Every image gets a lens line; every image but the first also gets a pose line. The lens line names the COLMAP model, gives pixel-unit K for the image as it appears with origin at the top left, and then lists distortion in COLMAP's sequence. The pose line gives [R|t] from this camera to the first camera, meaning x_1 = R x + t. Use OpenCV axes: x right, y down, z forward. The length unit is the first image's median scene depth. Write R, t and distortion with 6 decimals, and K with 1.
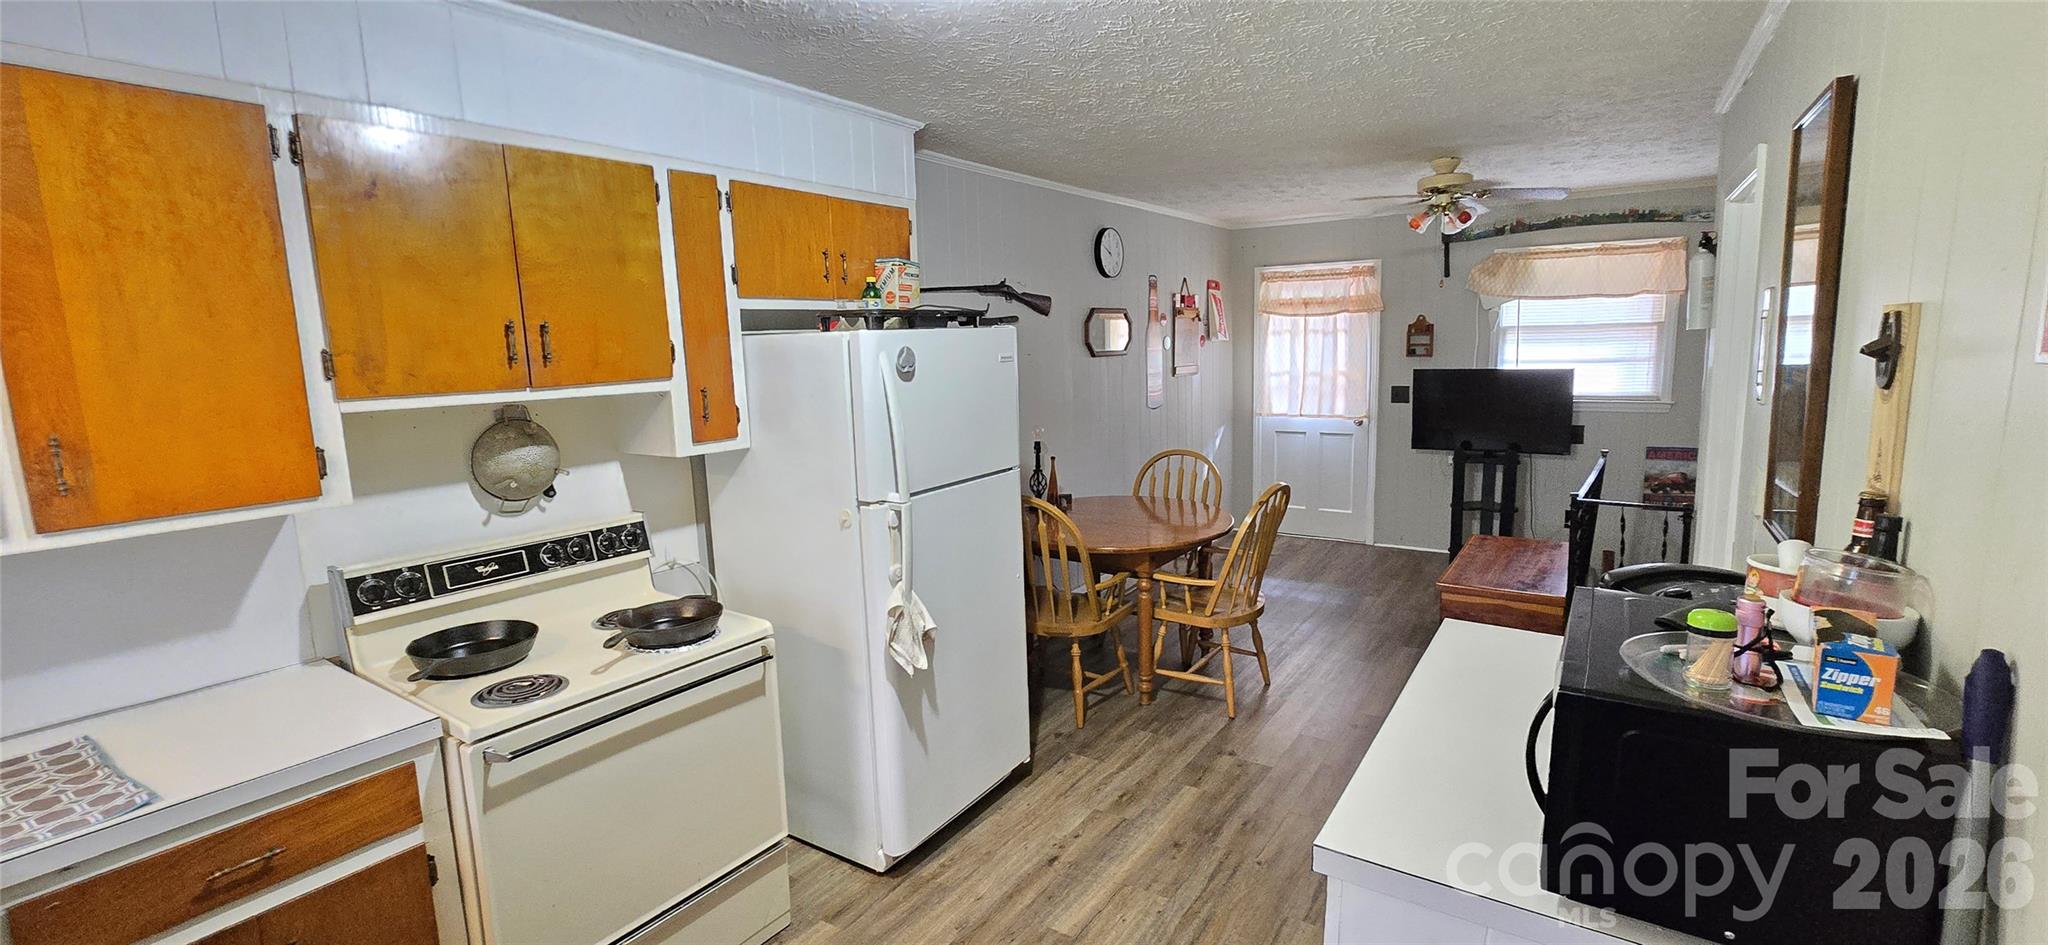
lens RADIAL K [[840.2, 0, 1041.0], [0, 840.2, 478.6], [0, 0, 1]] dist [-0.020867, 0.007665]
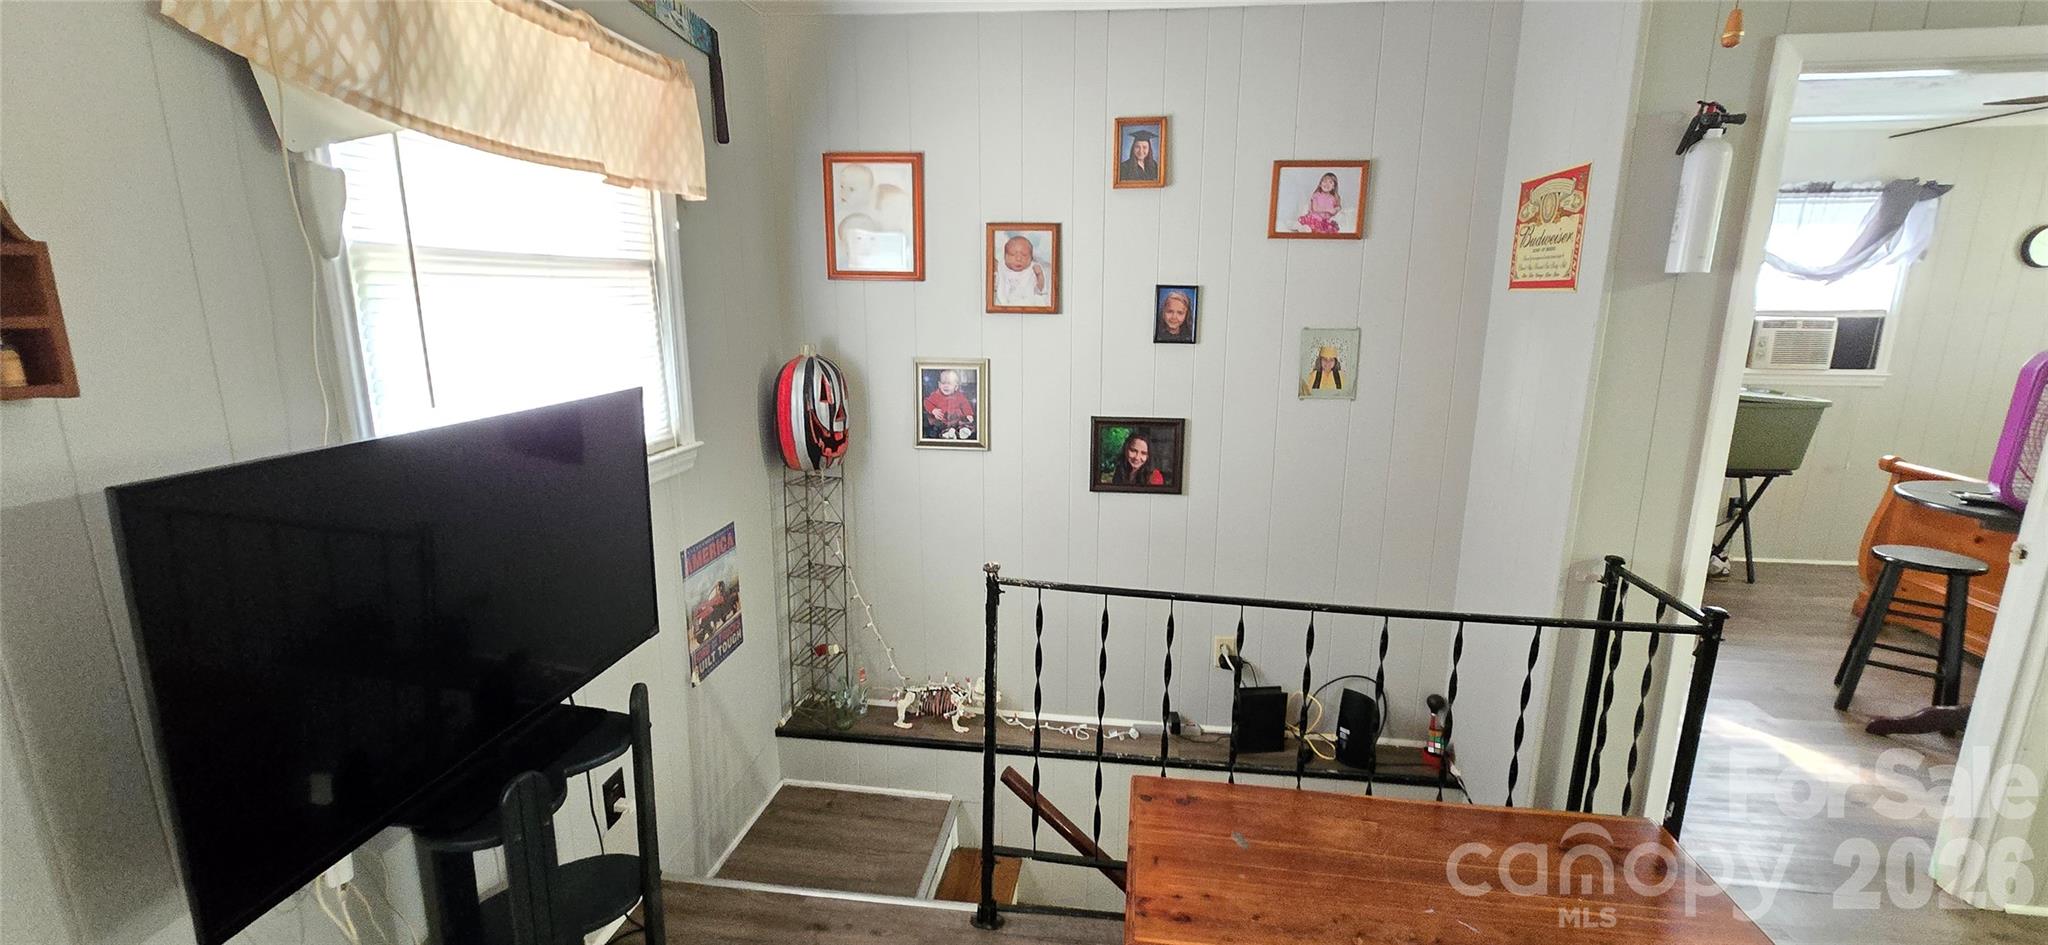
lens RADIAL K [[840.2, 0, 1041.0], [0, 840.2, 478.6], [0, 0, 1]] dist [-0.020867, 0.007665]
pose [[-0.461270, -0.159327, 0.872837, 0.278998], [0.157781, 0.953335, 0.257404, -0.164844], [-0.873118, 0.256450, -0.414606, 1.053721]]
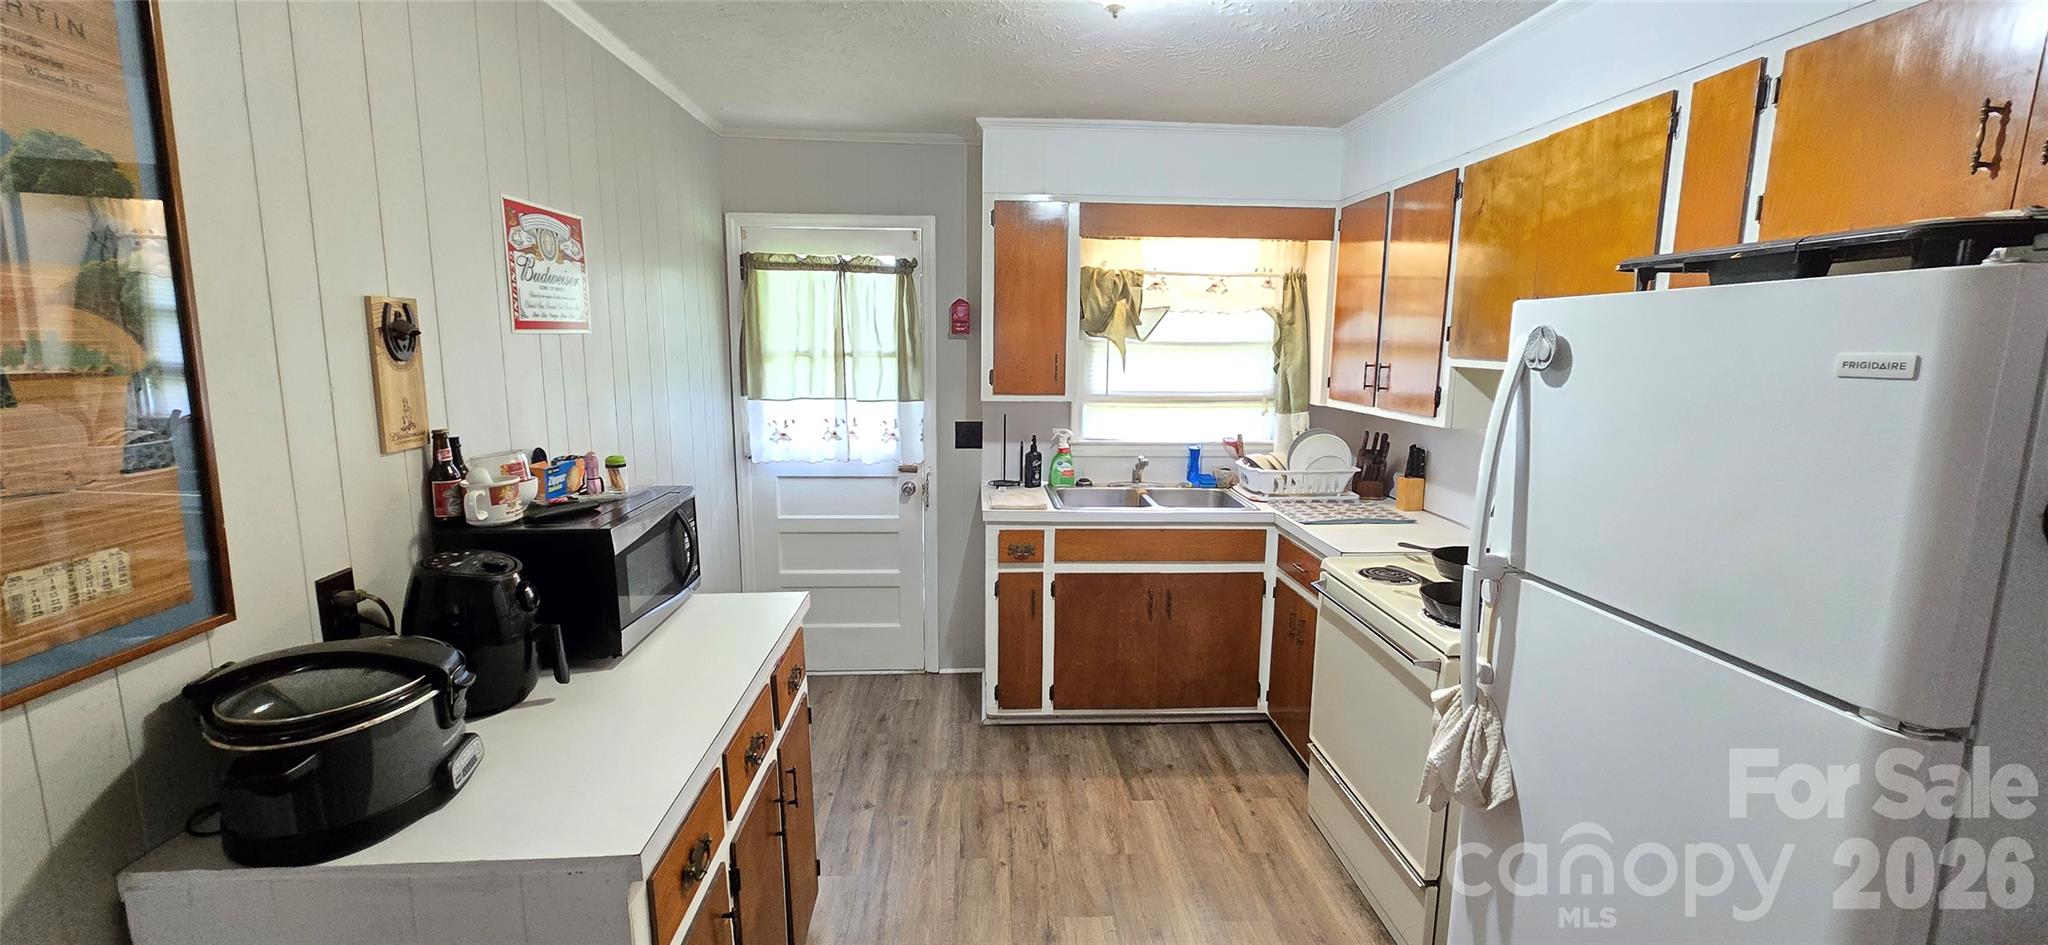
lens RADIAL K [[840.2, 0, 1041.0], [0, 840.2, 478.6], [0, 0, 1]] dist [-0.020867, 0.007665]
pose [[-0.788733, 0.118706, -0.603166, 0.229745], [-0.090680, 0.947979, 0.305145, -0.096240], [0.608011, 0.295373, -0.736938, 0.596989]]
